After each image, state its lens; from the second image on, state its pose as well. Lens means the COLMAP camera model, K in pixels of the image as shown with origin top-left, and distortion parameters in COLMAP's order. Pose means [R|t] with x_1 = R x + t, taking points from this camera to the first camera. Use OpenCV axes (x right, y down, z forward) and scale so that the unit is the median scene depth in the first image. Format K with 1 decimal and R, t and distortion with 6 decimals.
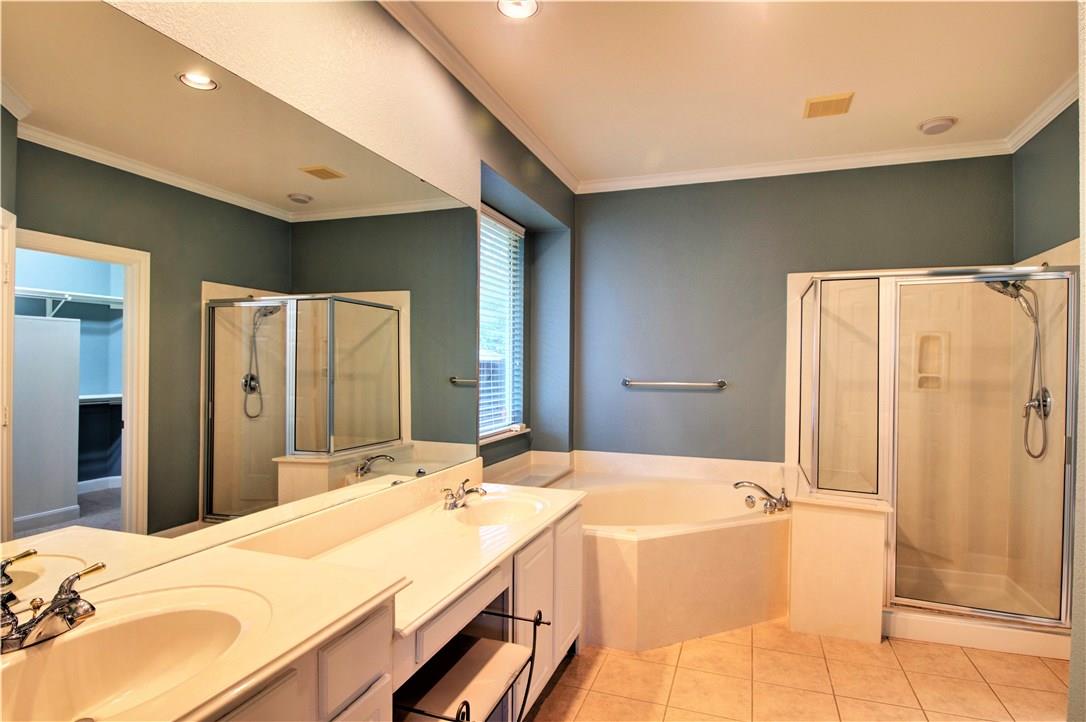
lens RADIAL K [[581.8, 0, 539.5], [0, 581.8, 364.5], [0, 0, 1]] dist [-0.000523, 0.000800]
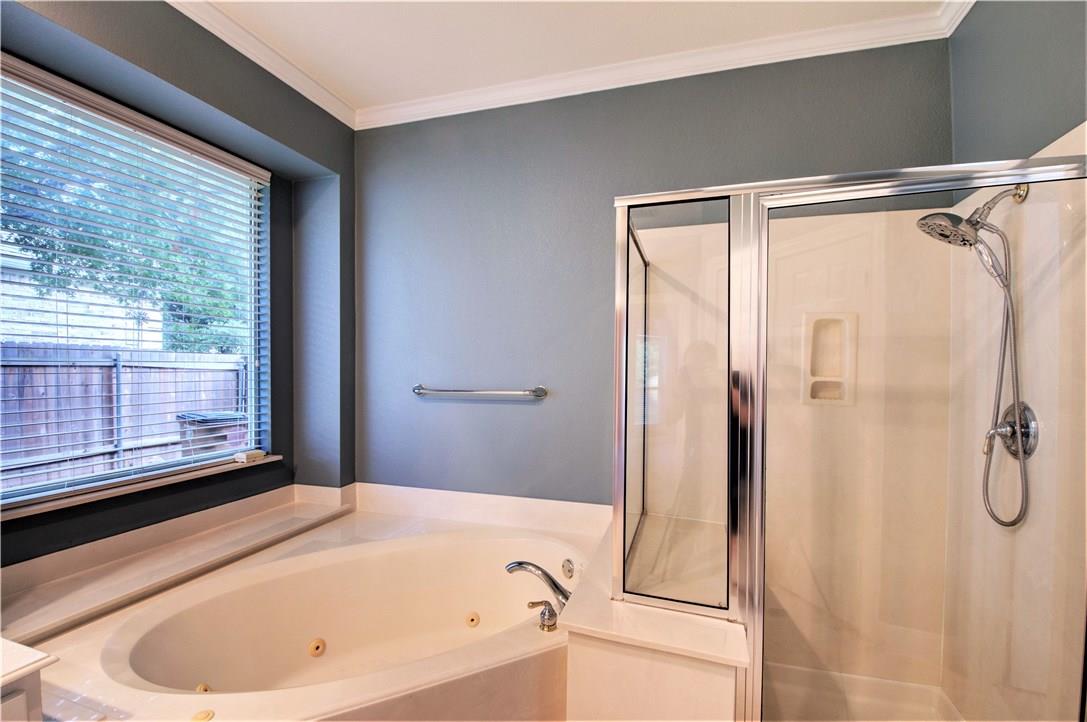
lens RADIAL K [[471.8, 0, 545.0], [0, 471.8, 368.8], [0, 0, 1]] dist [-0.006615, -0.000292]
pose [[0.998960, -0.004843, 0.045344, 0.336650], [0.004501, 0.999961, 0.007639, 0.001538], [-0.045380, -0.007427, 0.998942, 0.495922]]
